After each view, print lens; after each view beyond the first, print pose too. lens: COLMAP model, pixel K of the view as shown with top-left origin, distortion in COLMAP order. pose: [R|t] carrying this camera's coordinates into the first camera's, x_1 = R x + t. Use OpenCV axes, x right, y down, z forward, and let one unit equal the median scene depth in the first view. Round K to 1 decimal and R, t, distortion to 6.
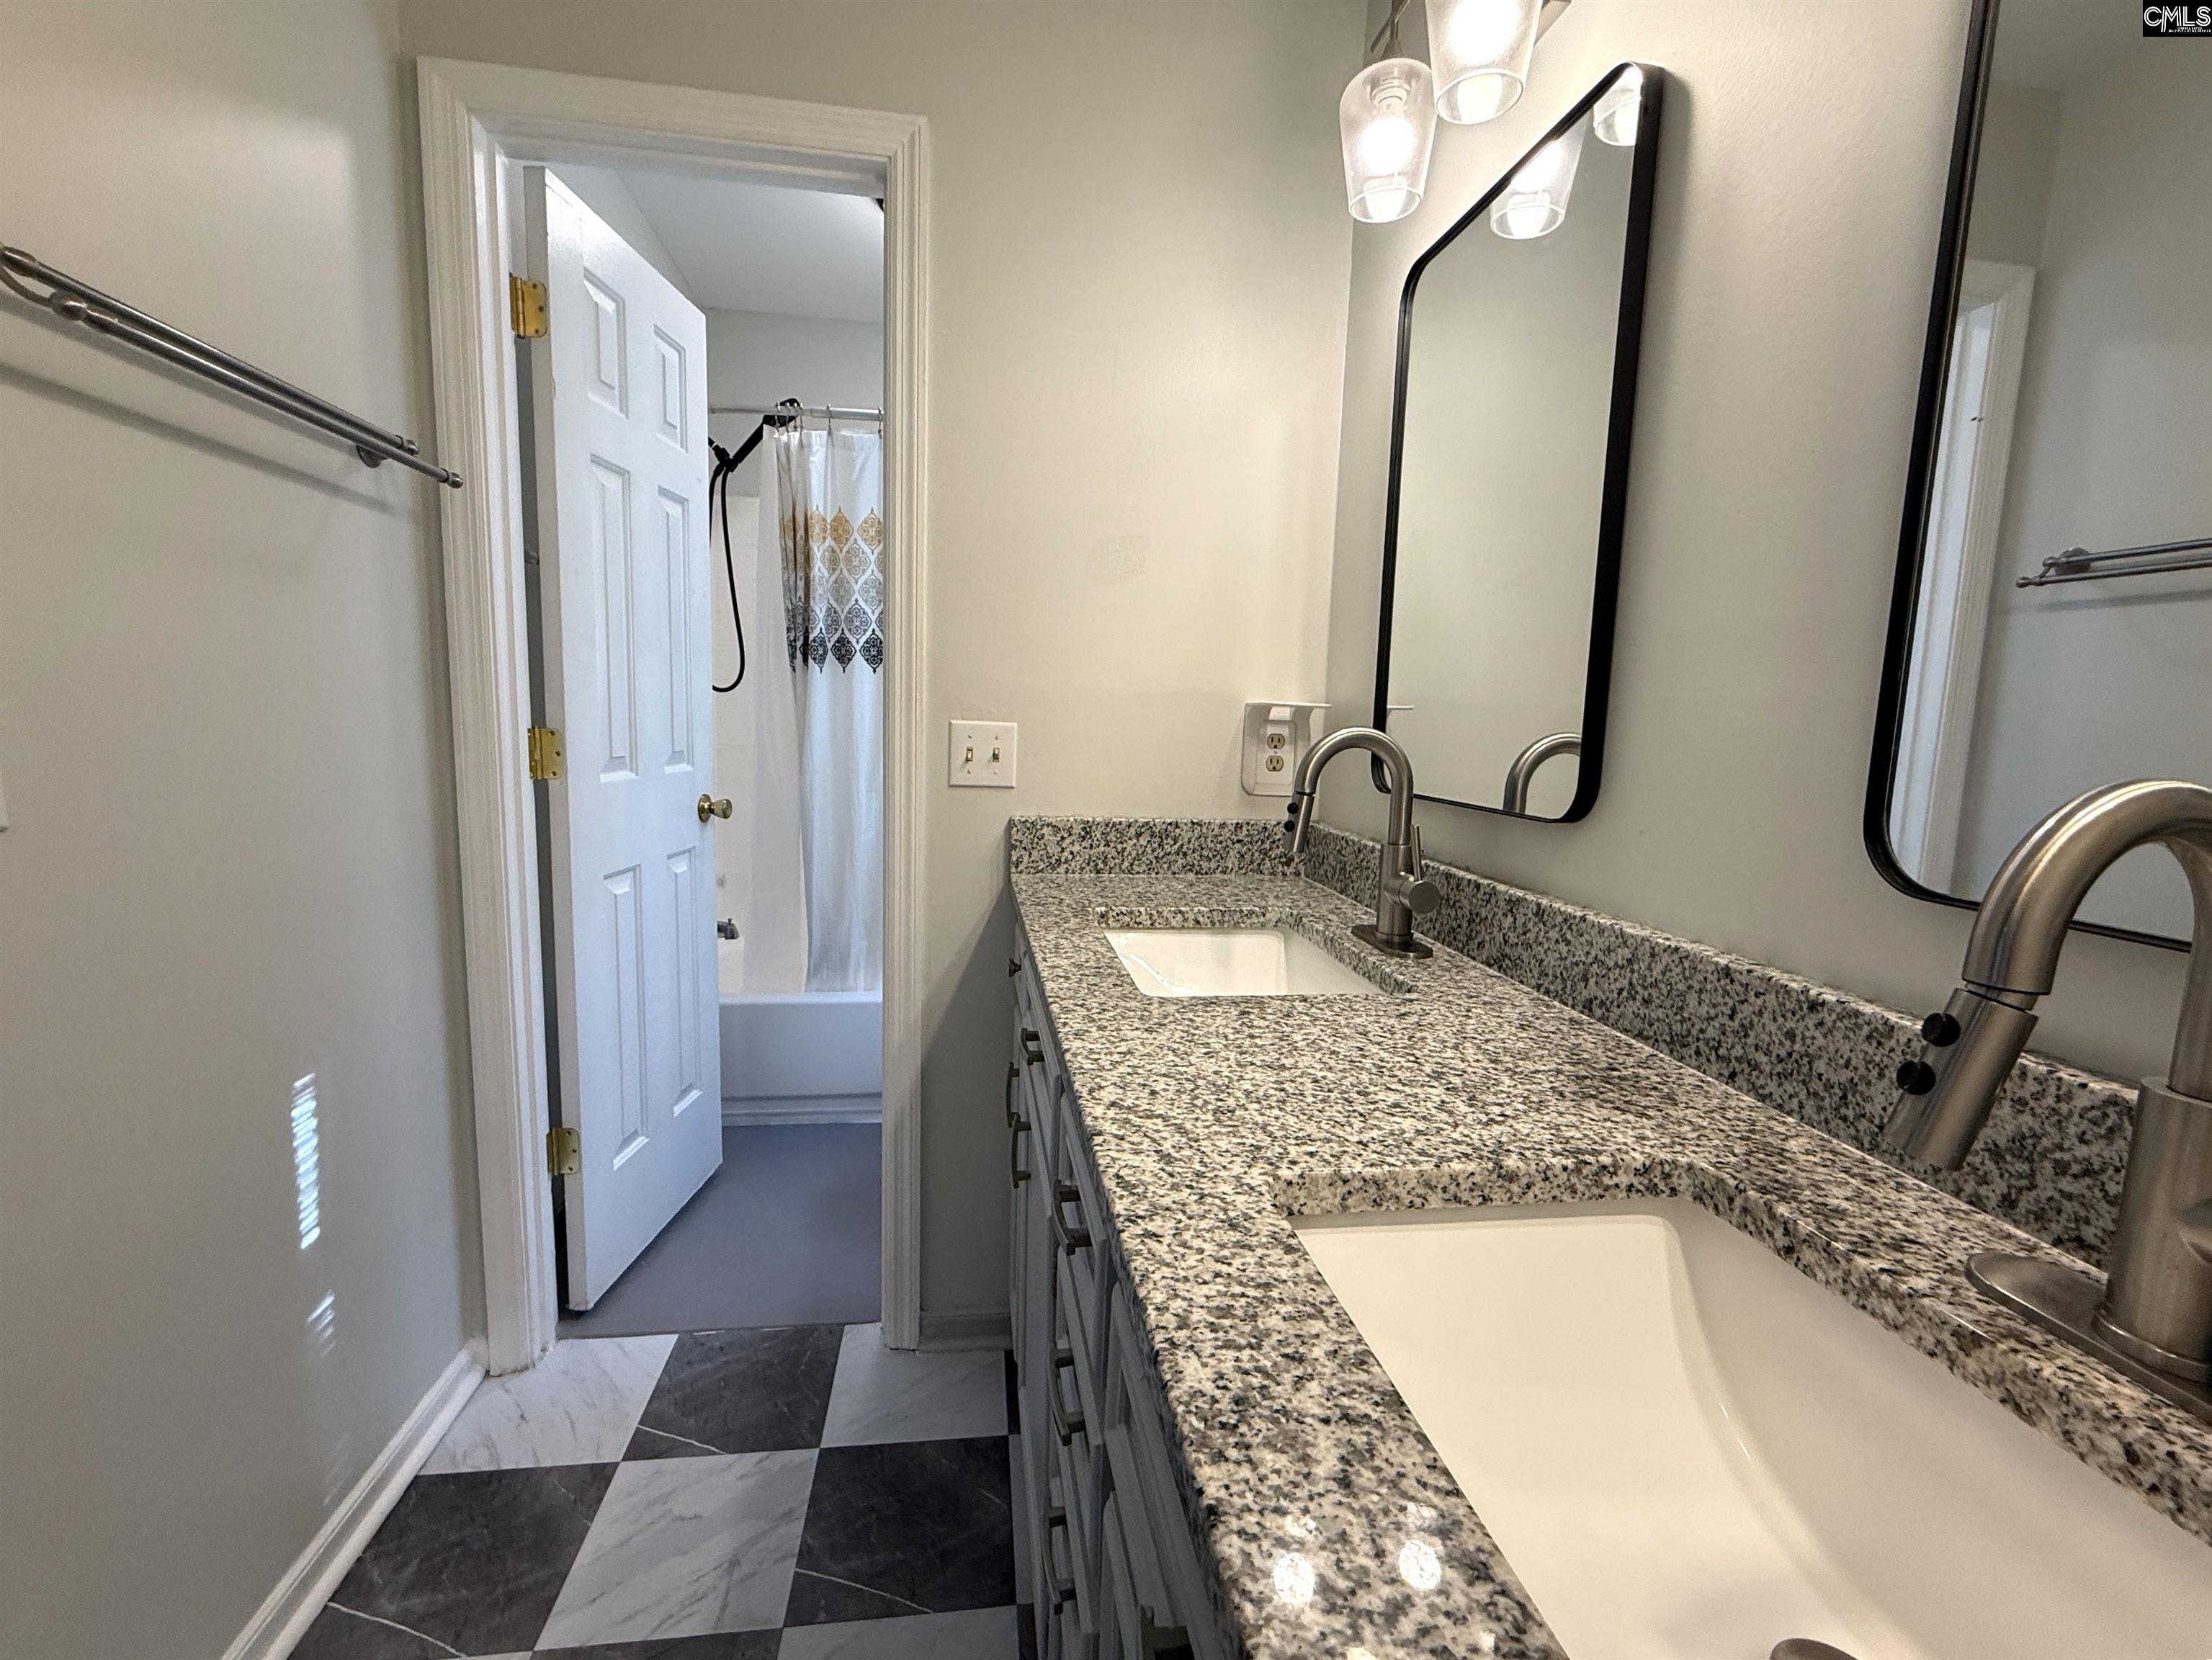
lens RADIAL K [[949.3, 0, 1109.6], [0, 949.3, 828.8], [0, 0, 1]] dist [-0.002689, 0.000634]
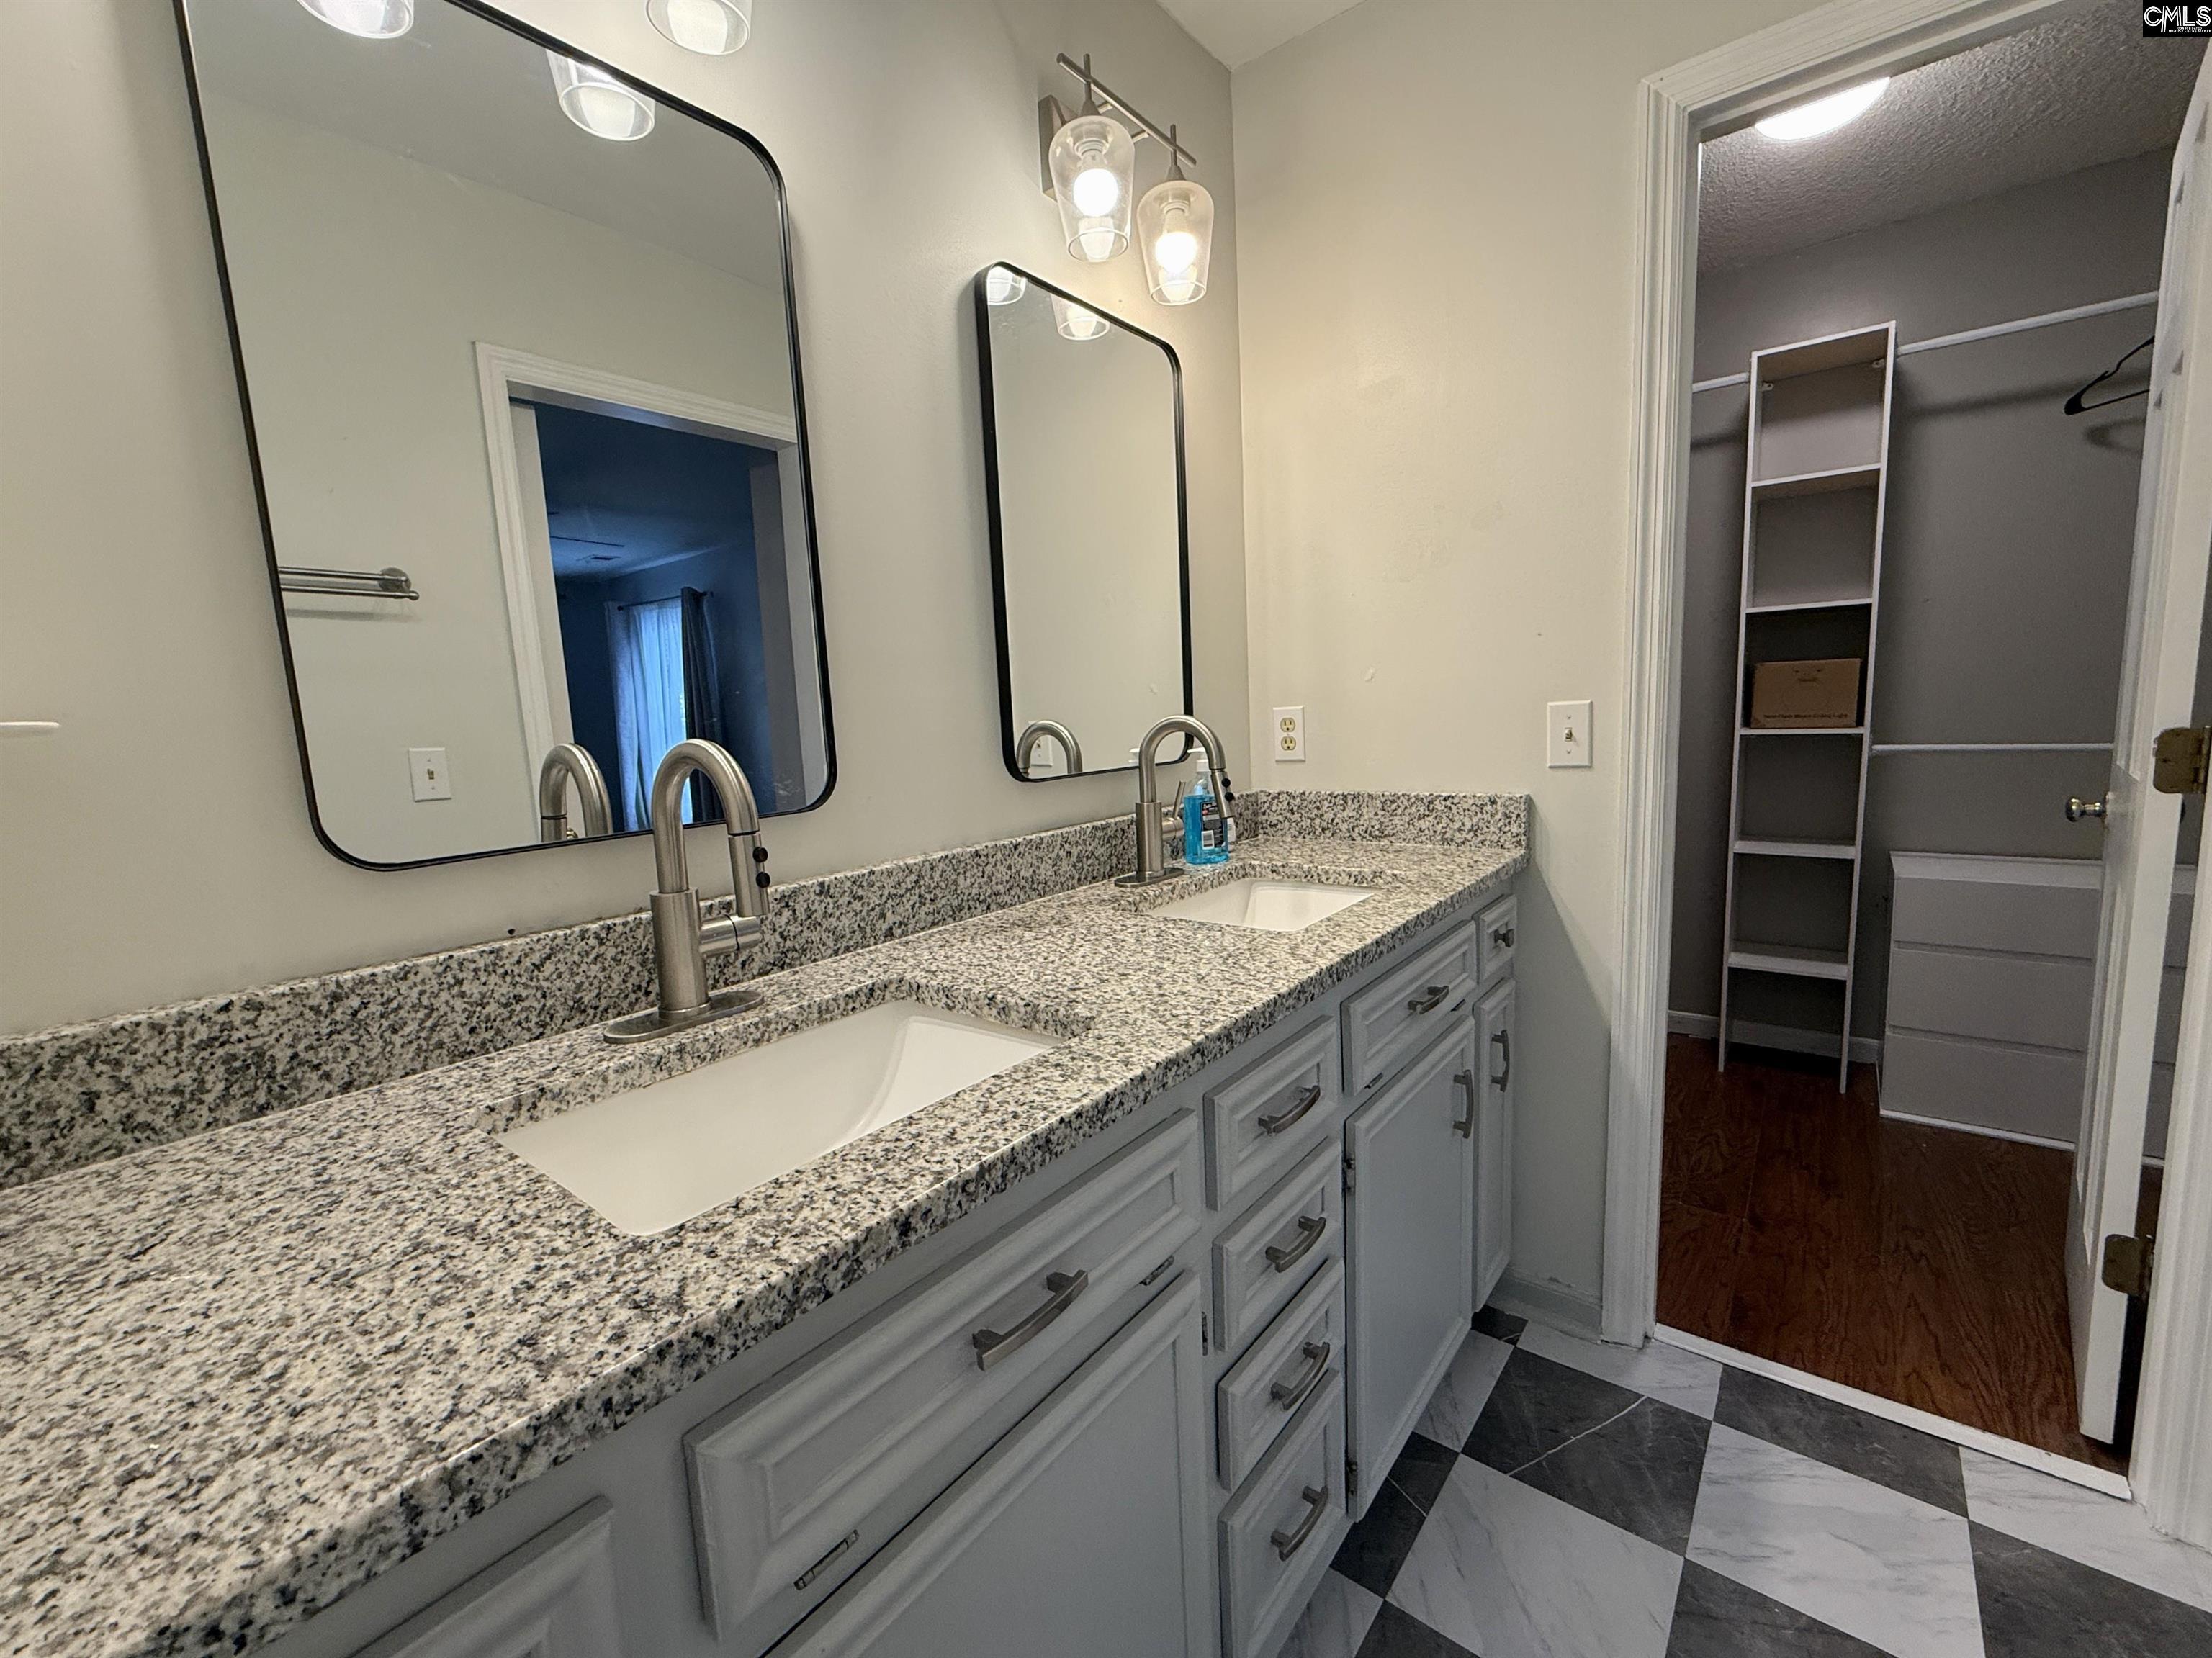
lens RADIAL K [[914.9, 0, 1091.4], [0, 914.9, 828.8], [0, 0, 1]] dist [-0.001243, 0.000429]
pose [[-0.669096, -0.098800, 0.736579, -0.539133], [0.115598, 0.965224, 0.234476, -0.195076], [-0.734130, 0.242034, -0.634407, 1.404242]]
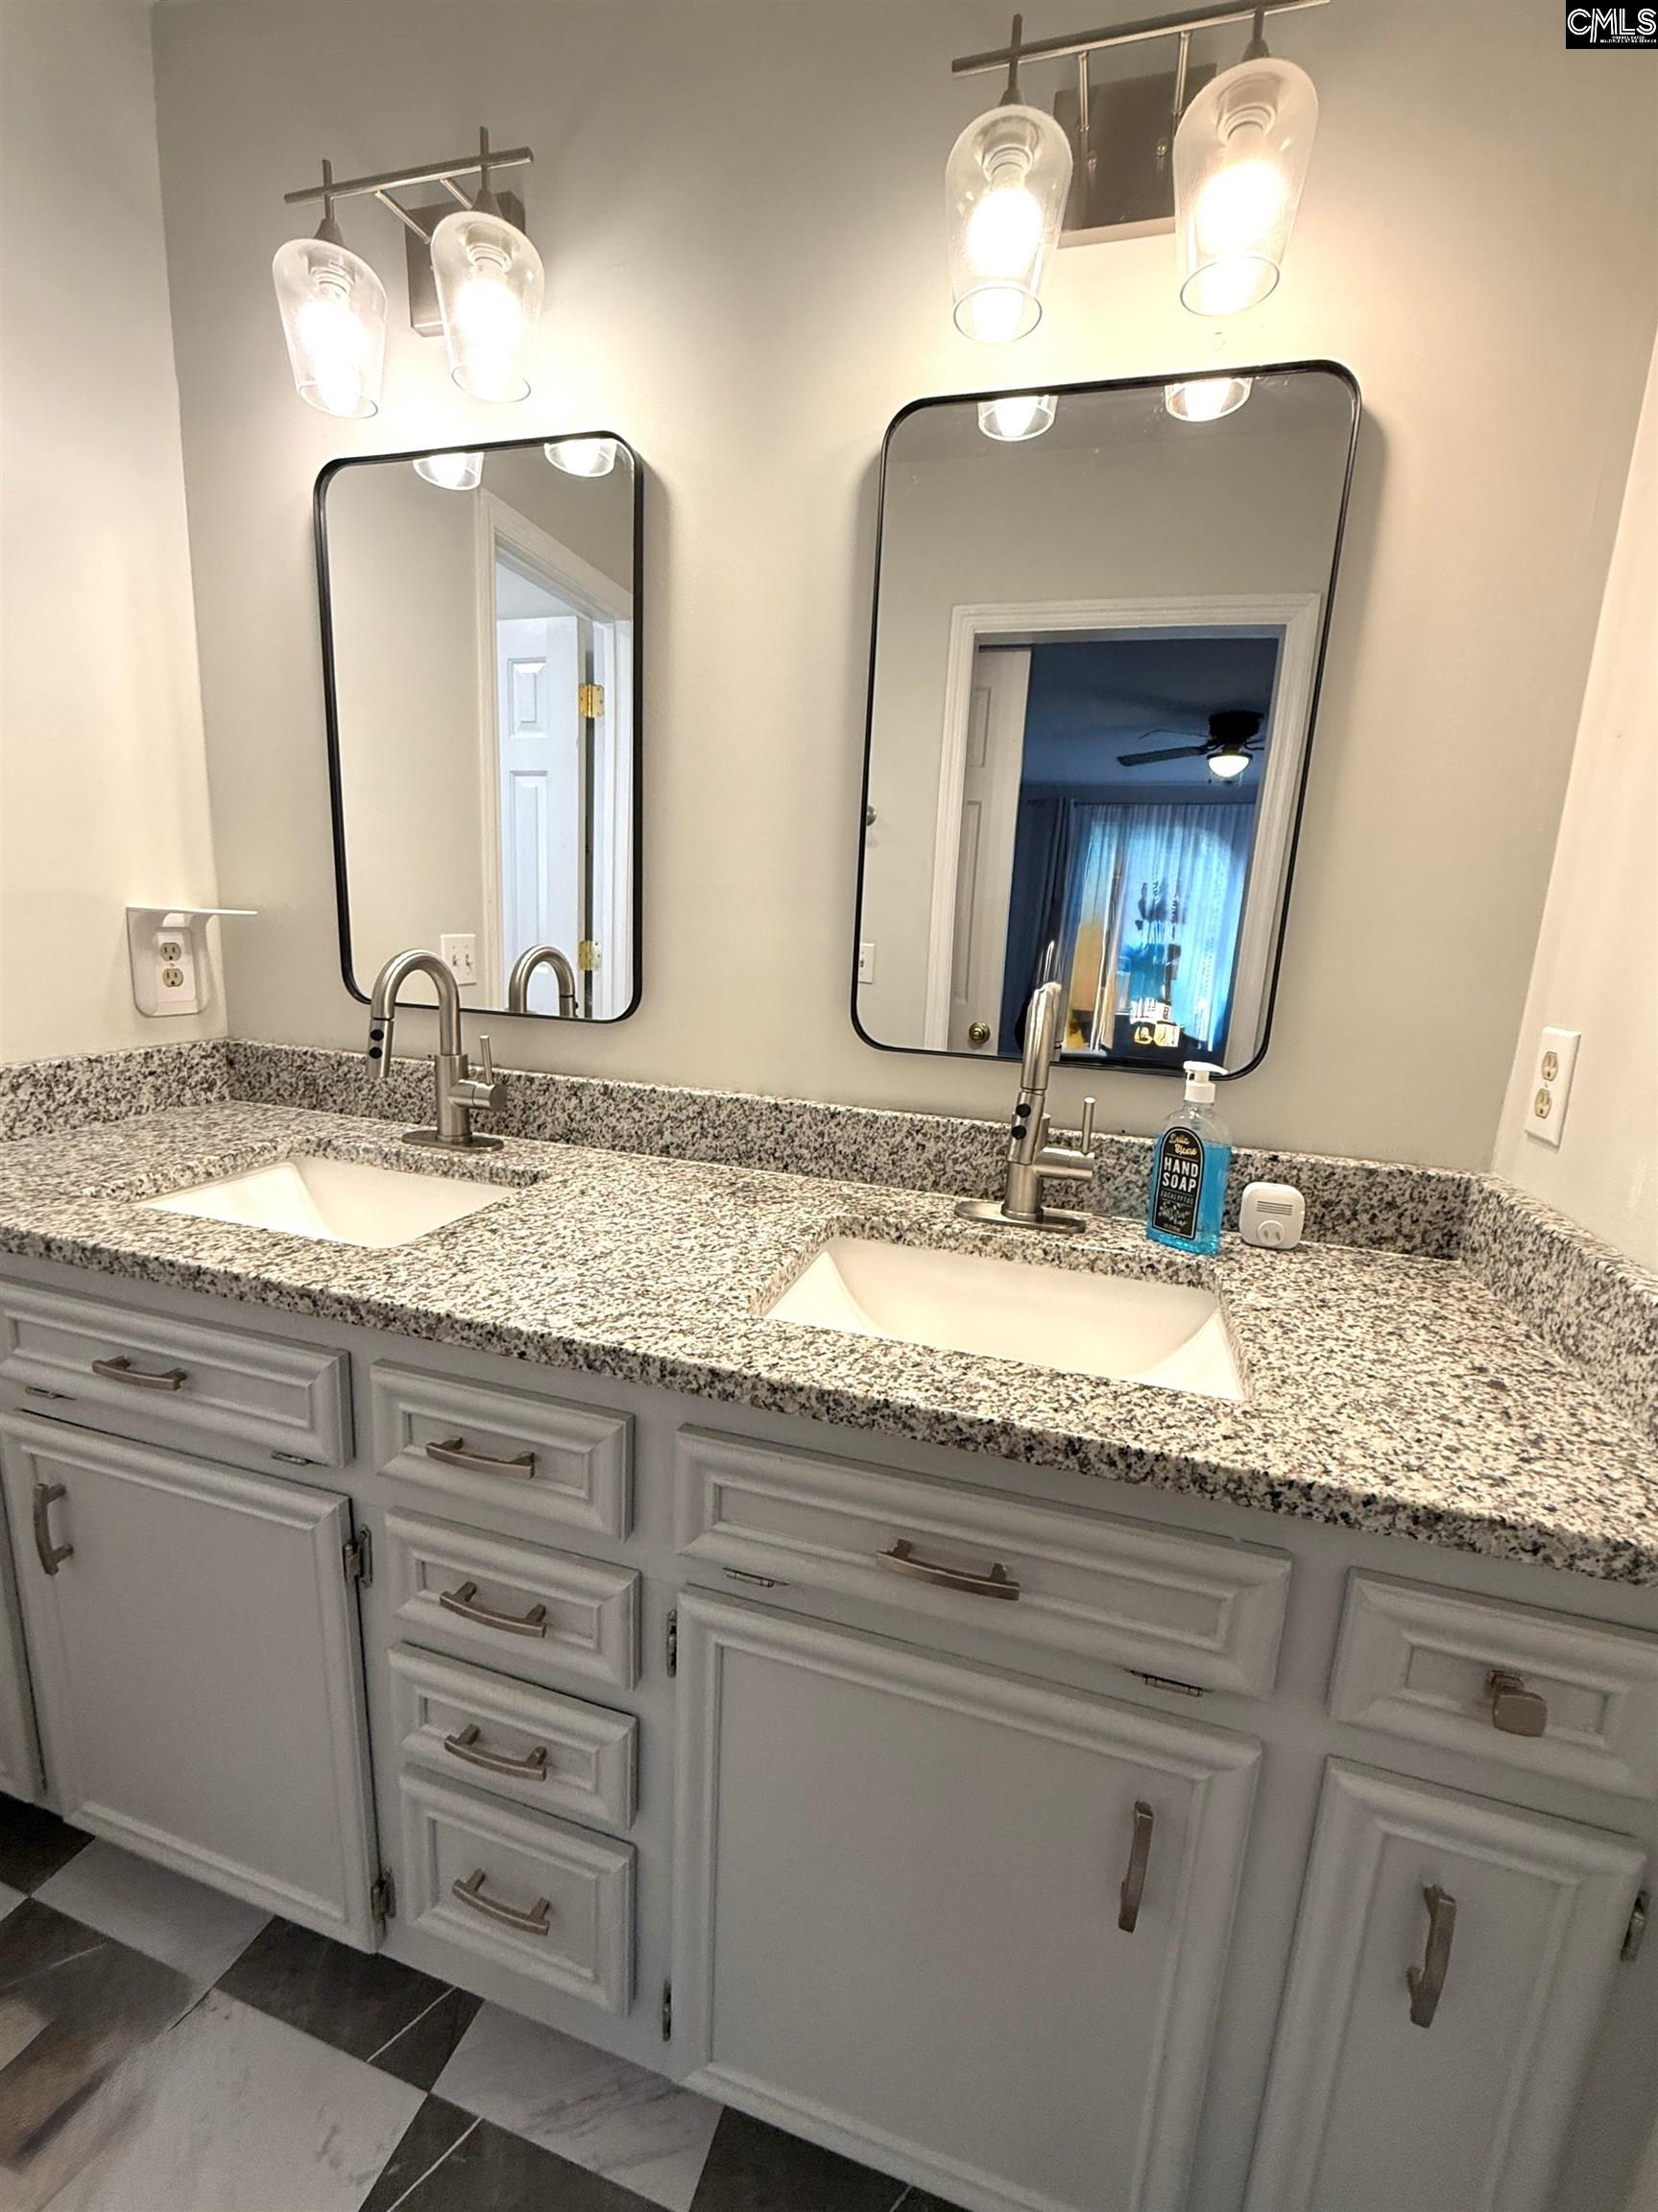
lens RADIAL K [[915.0, 0, 827.4], [0, 915.0, 1096.4], [0, 0, 1]] dist [-0.001243, 0.000429]
pose [[0.432621, -0.188910, 0.881562, -0.525593], [0.075746, 0.981960, 0.173253, -0.100670], [-0.898388, -0.008178, 0.439126, 0.161453]]
